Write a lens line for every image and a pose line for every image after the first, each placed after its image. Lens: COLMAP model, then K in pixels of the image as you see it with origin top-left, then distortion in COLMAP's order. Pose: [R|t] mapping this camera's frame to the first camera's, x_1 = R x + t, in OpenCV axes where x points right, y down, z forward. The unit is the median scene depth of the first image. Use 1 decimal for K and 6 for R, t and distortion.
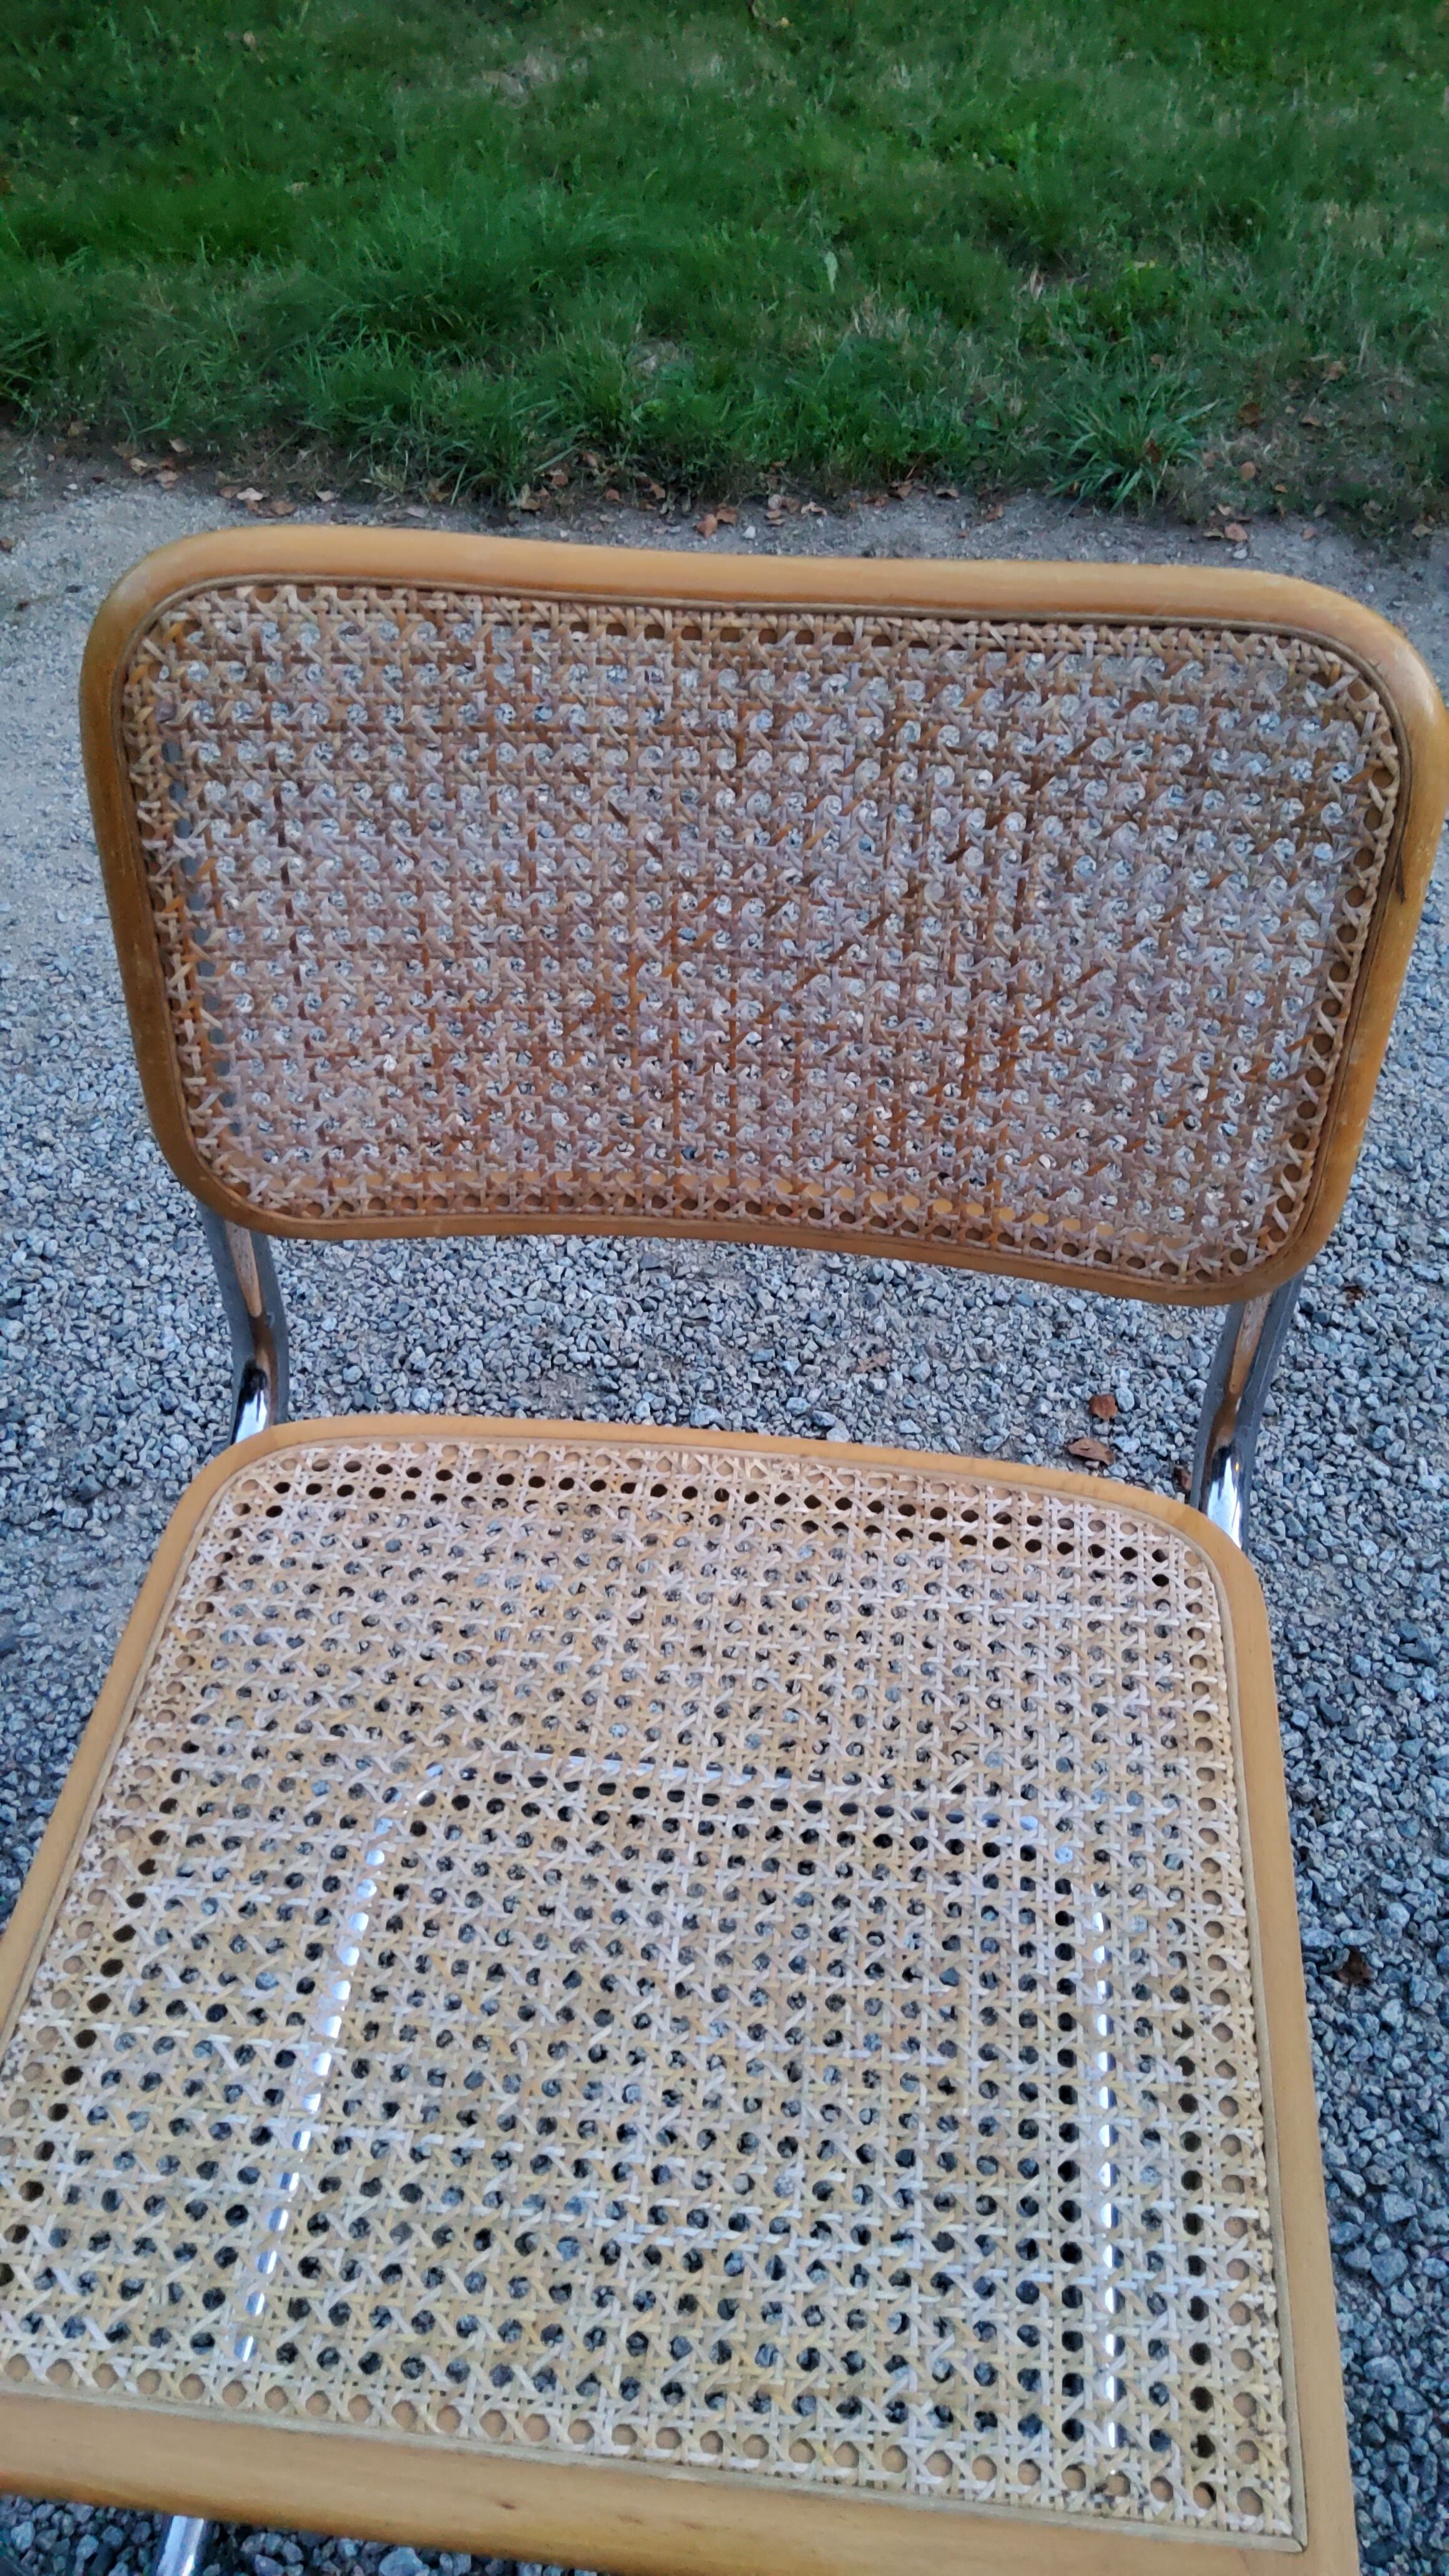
lens RADIAL K [[1928.2, 0, 747.5], [0, 1928.2, 1283.3], [0, 0, 1]] dist [0.077467, -0.130690]
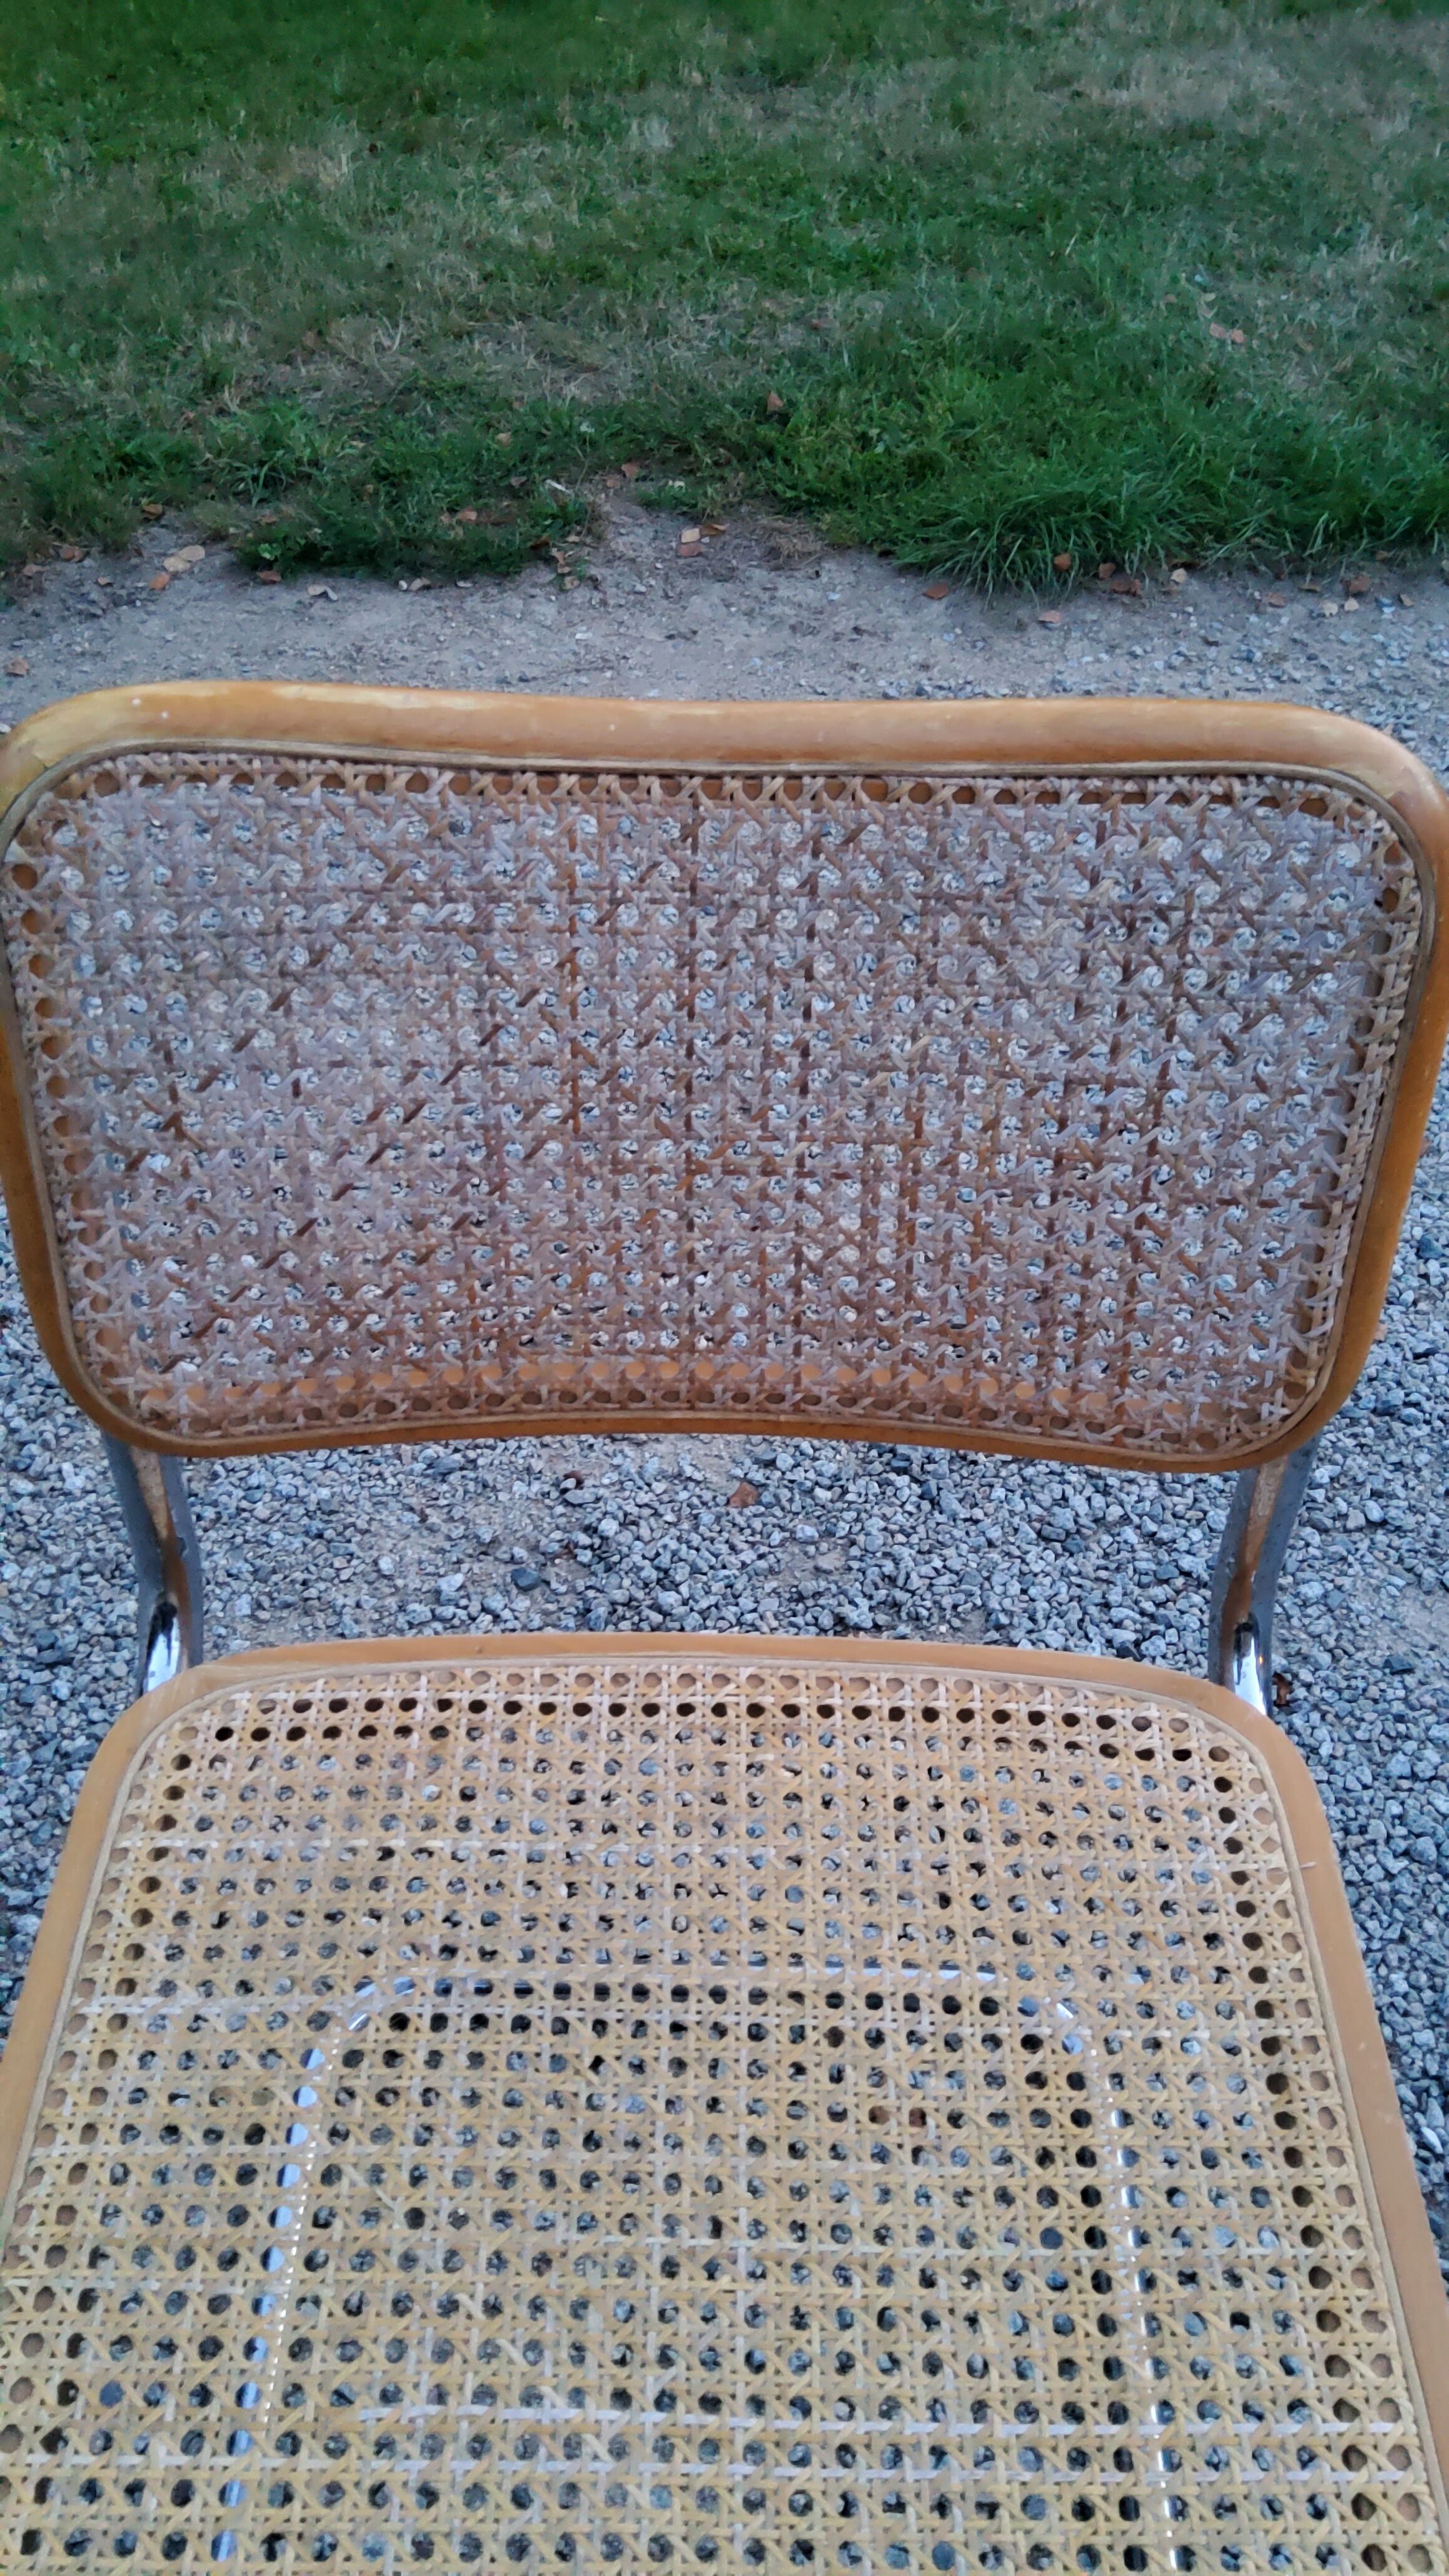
lens RADIAL K [[1928.2, 0, 729.6], [0, 1928.2, 1287.7], [0, 0, 1]] dist [0.077467, -0.130690]
pose [[0.878909, -0.314471, 0.358646, 0.619785], [0.325131, 0.945129, 0.031942, 0.164305], [-0.349012, 0.088533, 0.932927, -0.103611]]
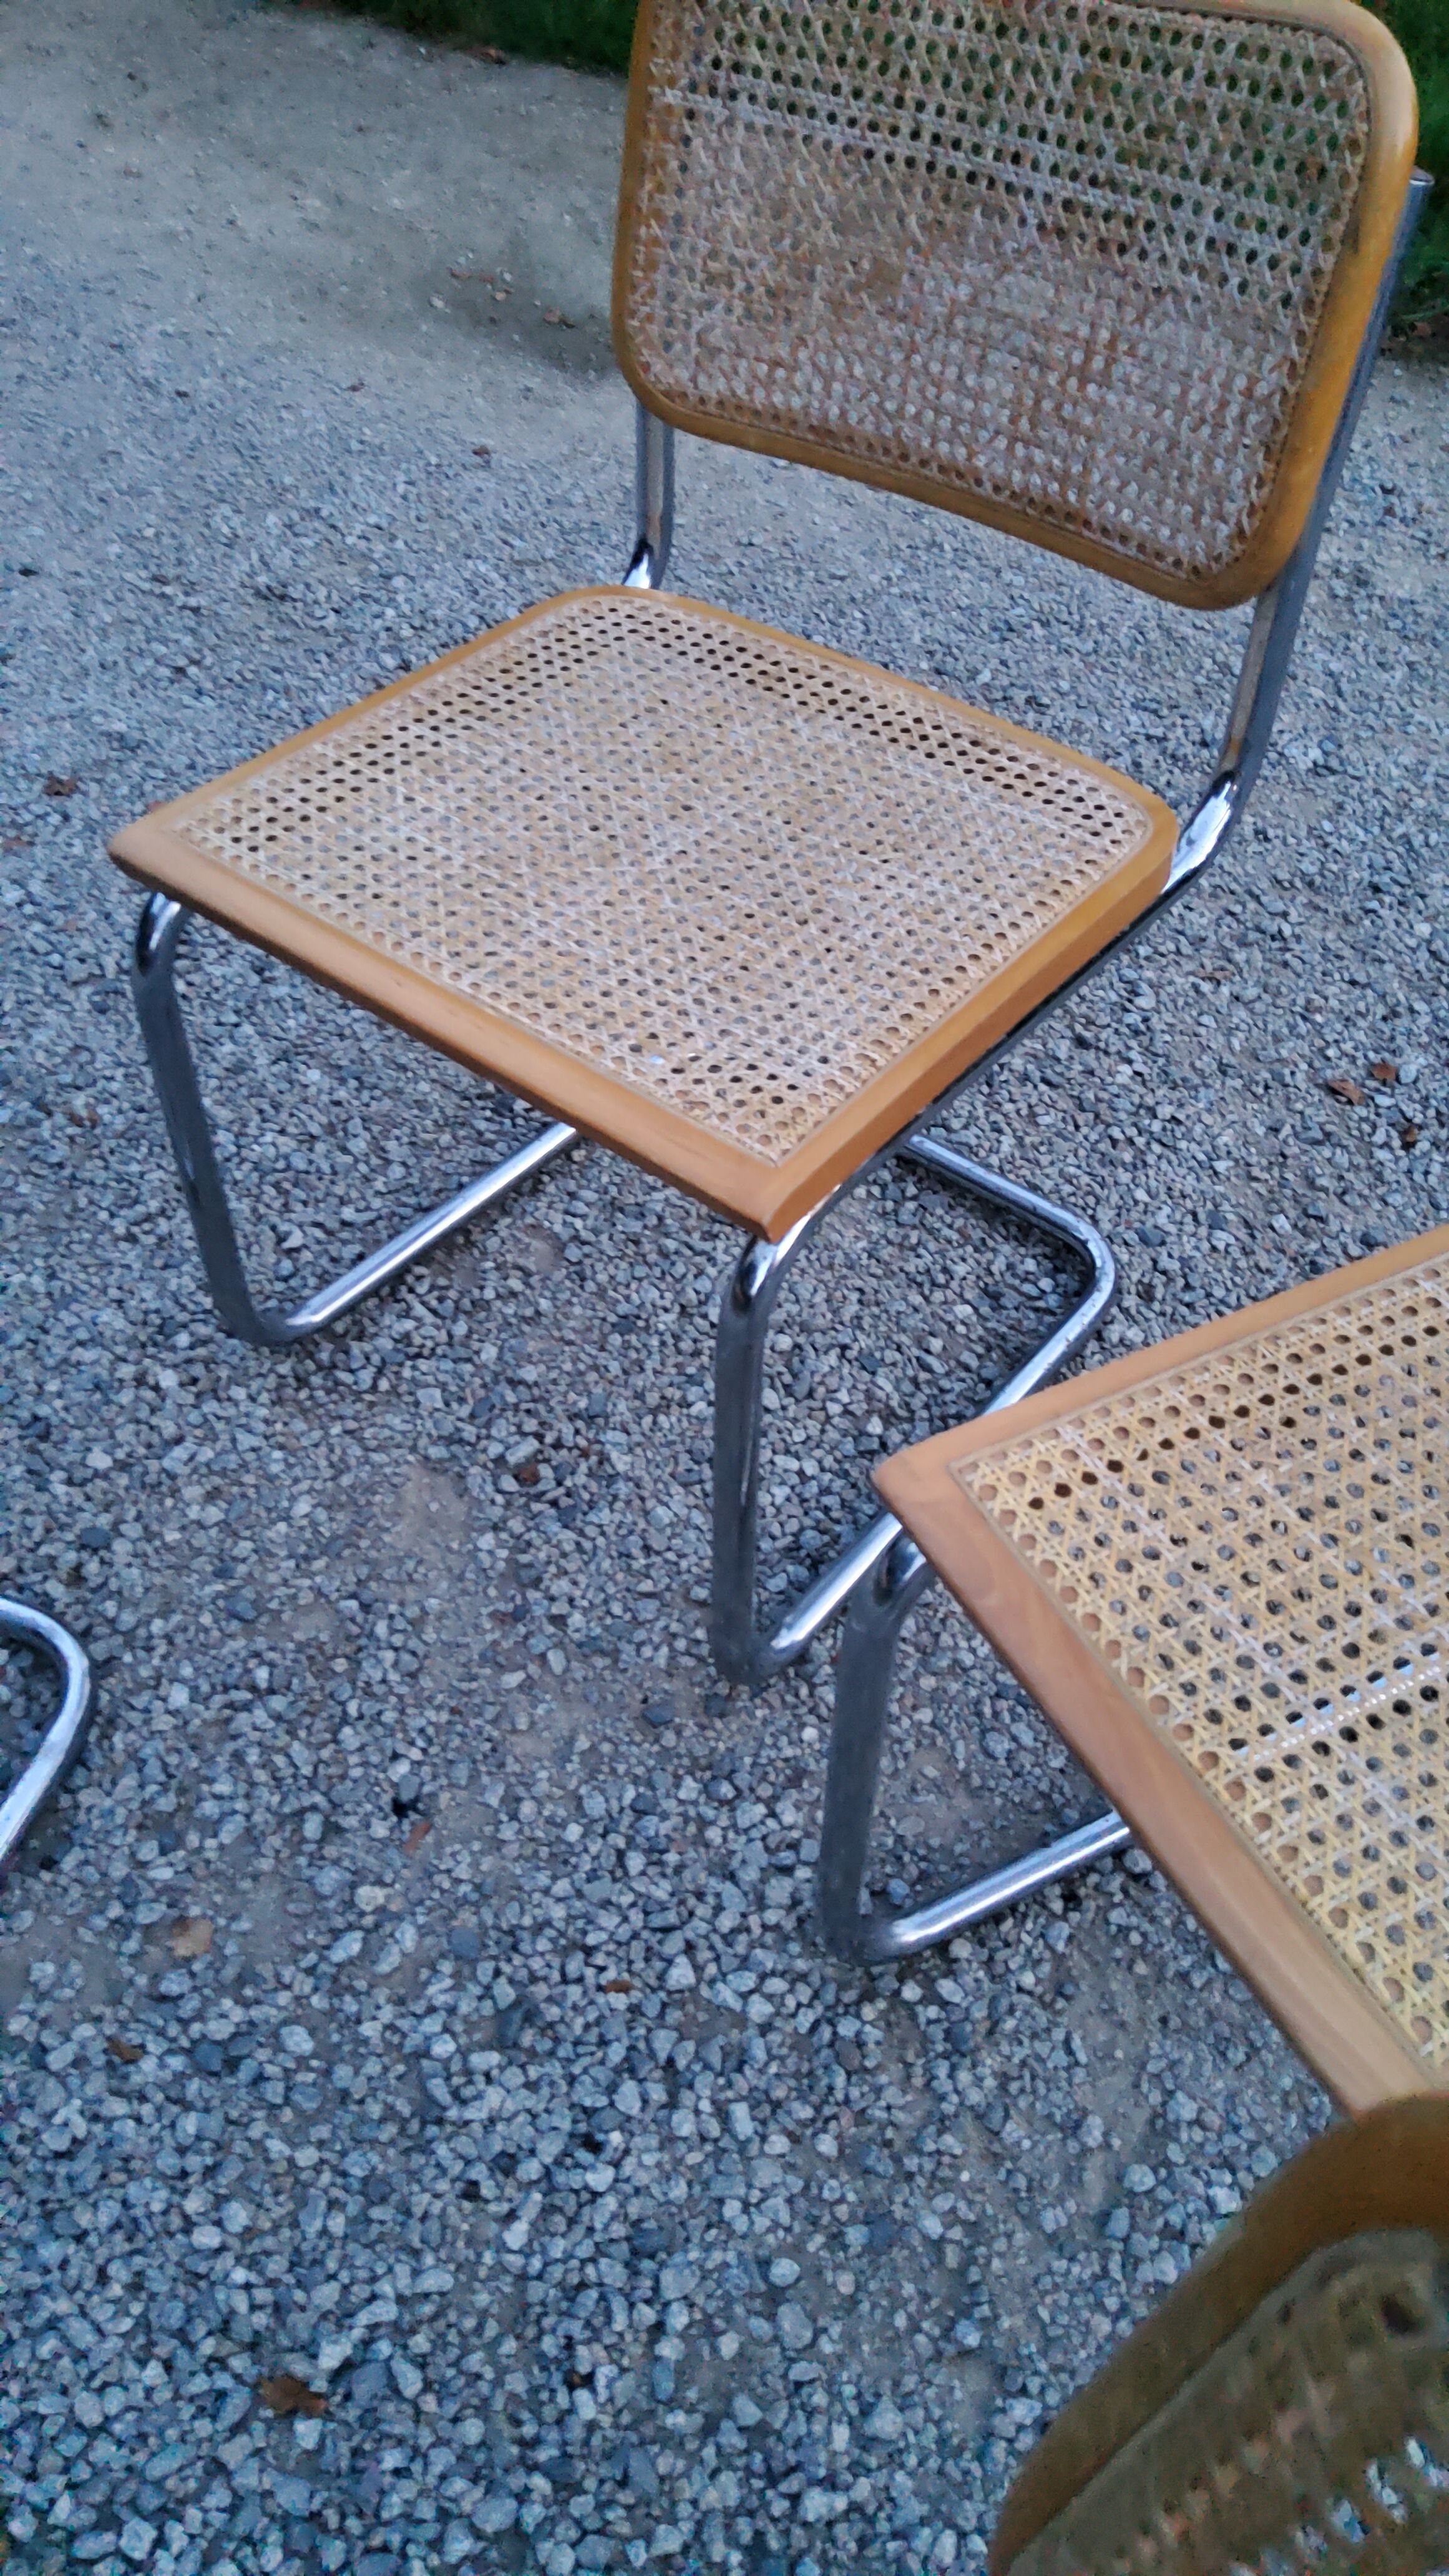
lens RADIAL K [[1928.2, 0, 742.9], [0, 1928.2, 1281.8], [0, 0, 1]] dist [0.077467, -0.130690]
pose [[0.844499, 0.395244, -0.361391, 0.652994], [-0.394482, 0.915467, 0.079398, 0.466534], [0.362224, 0.075510, 0.929028, -0.353752]]
